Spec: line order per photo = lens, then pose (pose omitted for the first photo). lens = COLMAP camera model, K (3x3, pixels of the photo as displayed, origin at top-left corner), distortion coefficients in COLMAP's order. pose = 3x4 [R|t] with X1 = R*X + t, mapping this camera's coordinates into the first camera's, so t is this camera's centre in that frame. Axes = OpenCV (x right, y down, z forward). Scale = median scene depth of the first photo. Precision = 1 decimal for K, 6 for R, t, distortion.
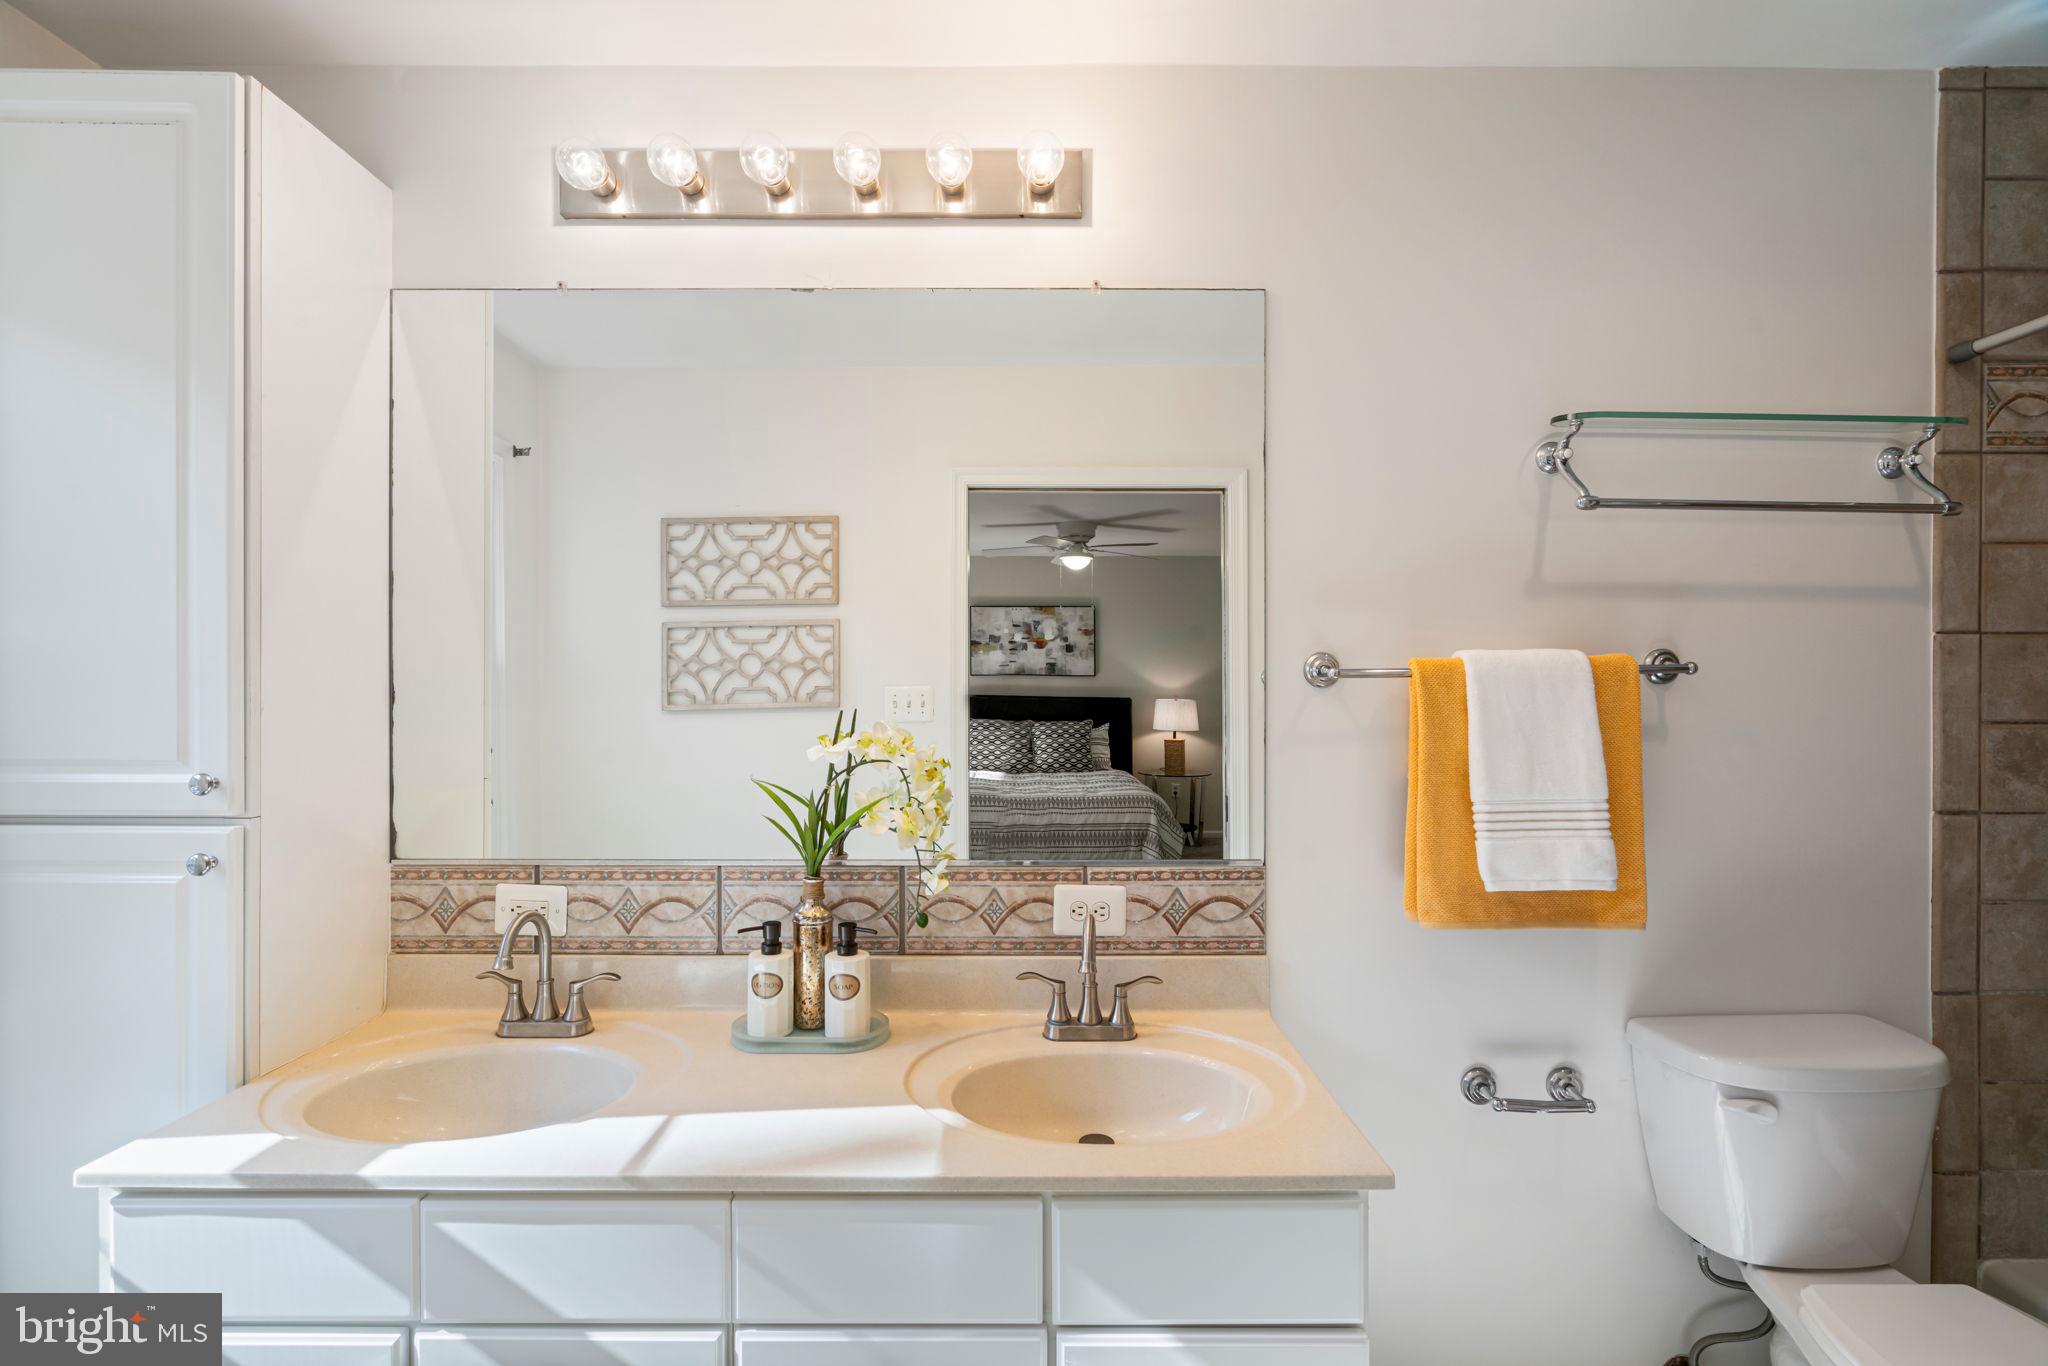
lens RADIAL K [[902.5, 0, 1021.7], [0, 902.5, 695.8], [0, 0, 1]] dist [-0.001452, 0.000377]
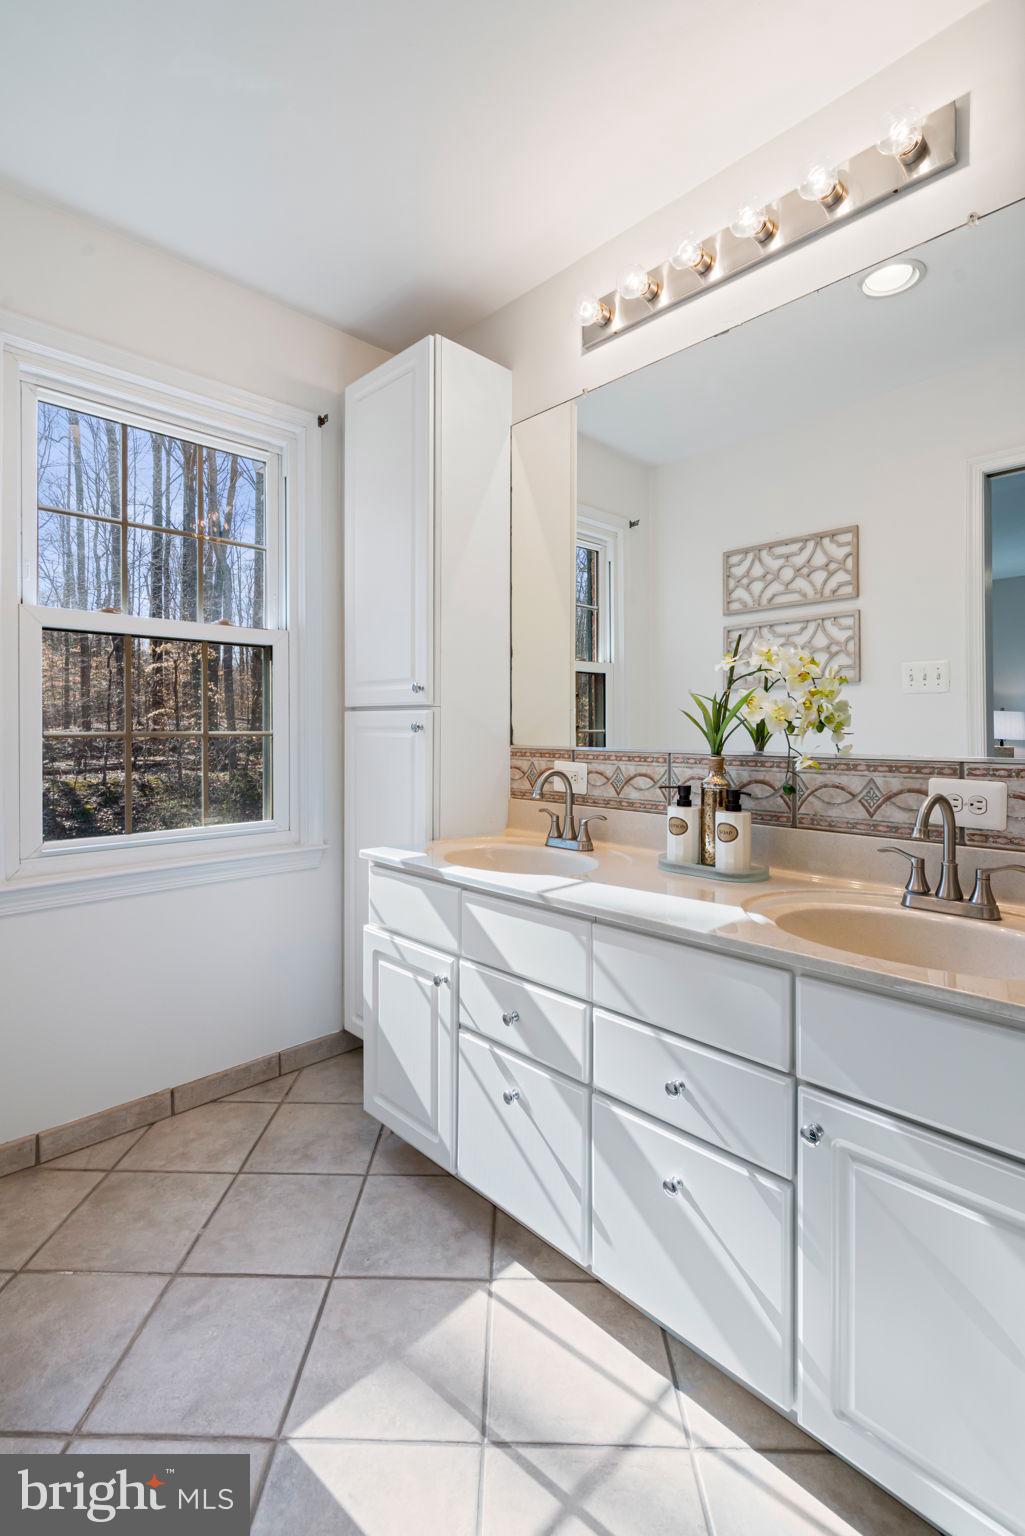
lens RADIAL K [[699.5, 0, 529.2], [0, 699.5, 722.9], [0, 0, 1]] dist [0.000840, 0.000930]
pose [[0.707637, -0.009681, -0.706510, 0.298681], [0.005407, 0.999951, -0.008285, 0.148404], [0.706555, 0.002043, 0.707655, 0.049209]]
